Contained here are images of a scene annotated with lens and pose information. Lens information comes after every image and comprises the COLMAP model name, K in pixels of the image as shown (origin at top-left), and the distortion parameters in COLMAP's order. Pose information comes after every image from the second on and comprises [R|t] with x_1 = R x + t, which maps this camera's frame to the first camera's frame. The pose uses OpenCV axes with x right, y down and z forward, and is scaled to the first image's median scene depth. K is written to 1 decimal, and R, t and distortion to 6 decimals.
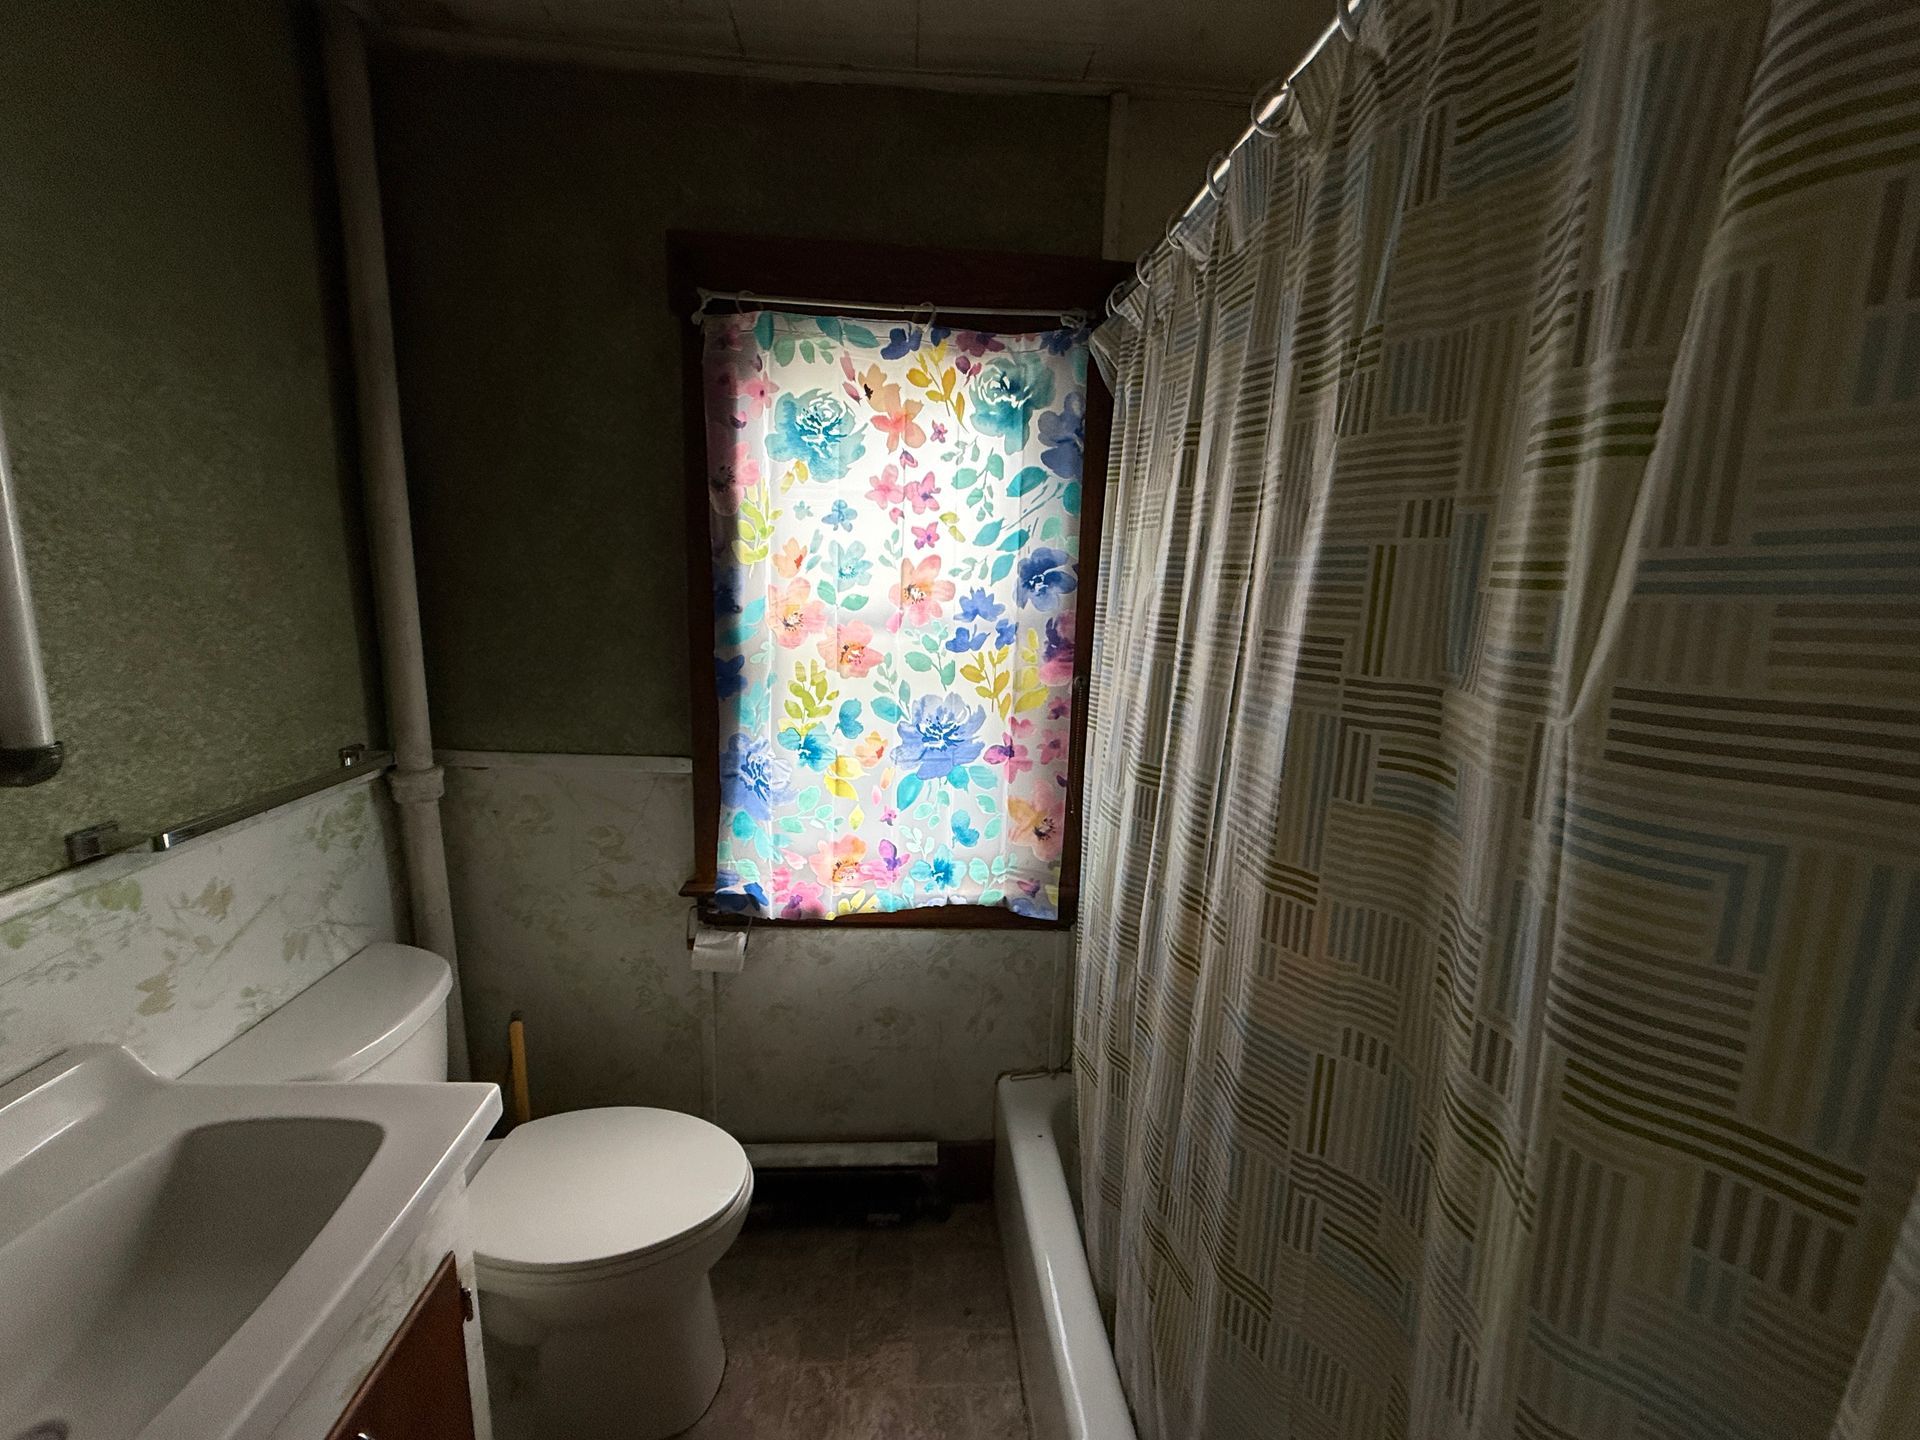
lens RADIAL K [[779.4, 0, 954.3], [0, 779.4, 725.3], [0, 0, 1]] dist [0.018488, 0.000351]
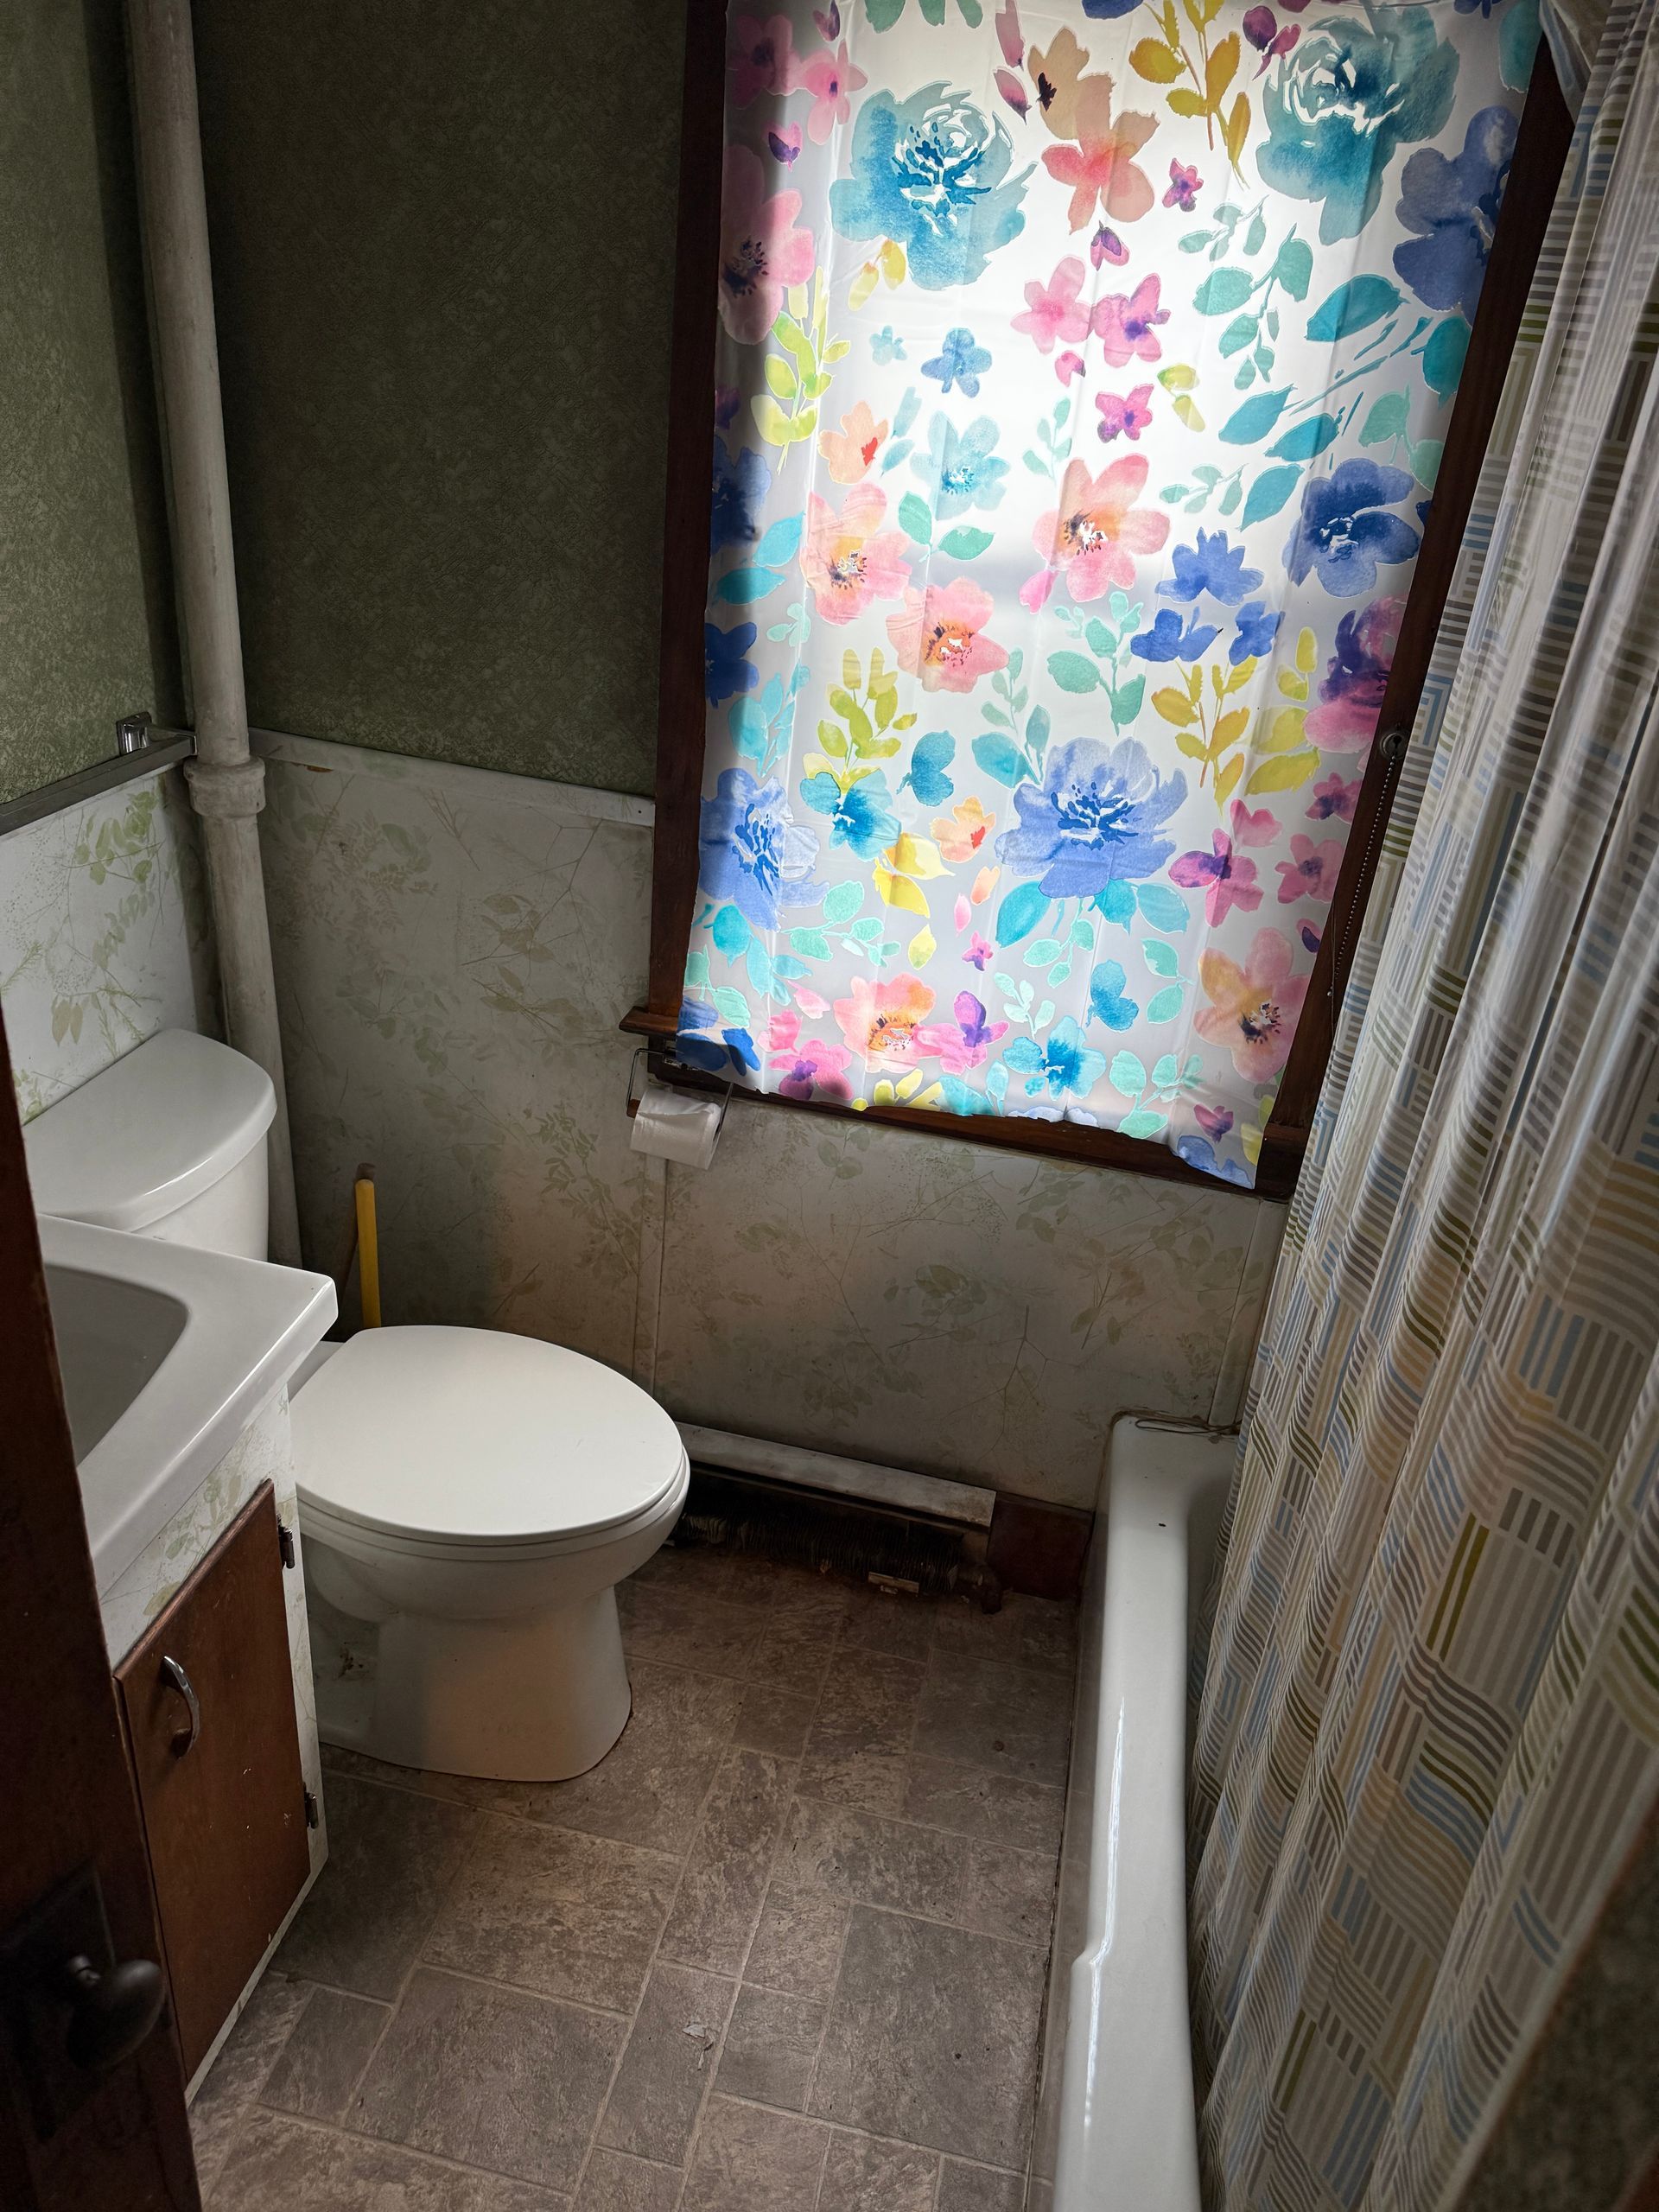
lens RADIAL K [[1576.4, 0, 832.6], [0, 1576.4, 1100.0], [0, 0, 1]] dist [0.161634, -0.199065]
pose [[0.962210, 0.170779, -0.212100, 0.078051], [-0.109455, 0.955764, 0.273011, -0.085856], [0.249342, -0.239478, 0.938338, -0.117795]]
